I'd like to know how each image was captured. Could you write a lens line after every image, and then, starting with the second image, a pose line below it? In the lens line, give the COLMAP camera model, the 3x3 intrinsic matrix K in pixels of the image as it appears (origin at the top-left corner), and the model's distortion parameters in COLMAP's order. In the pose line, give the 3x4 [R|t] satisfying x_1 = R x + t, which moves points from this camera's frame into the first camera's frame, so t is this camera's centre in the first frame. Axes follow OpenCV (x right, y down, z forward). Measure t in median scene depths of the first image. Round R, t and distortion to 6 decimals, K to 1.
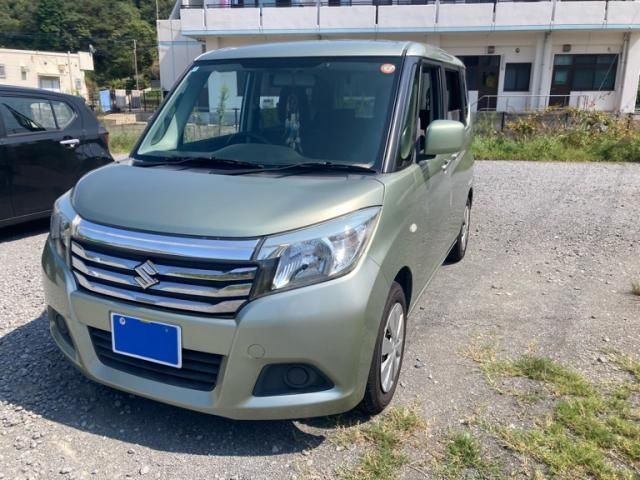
lens RADIAL K [[526.4, 0, 319.8], [0, 526.4, 231.2], [0, 0, 1]] dist [0.005025, 0.008505]
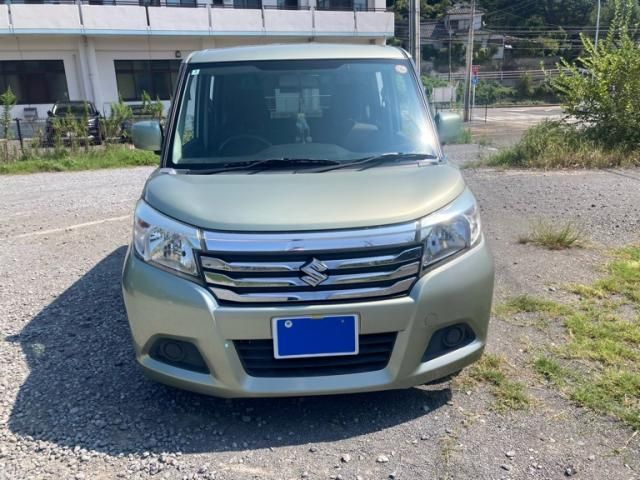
lens RADIAL K [[526.2, 0, 320.0], [0, 526.2, 240.0], [0, 0, 1]] dist [0.011405, -0.000844]
pose [[0.893528, -0.145054, 0.424931, -0.702607], [0.141540, 0.989123, 0.040022, -0.017554], [-0.426115, 0.024384, 0.904340, 0.071151]]
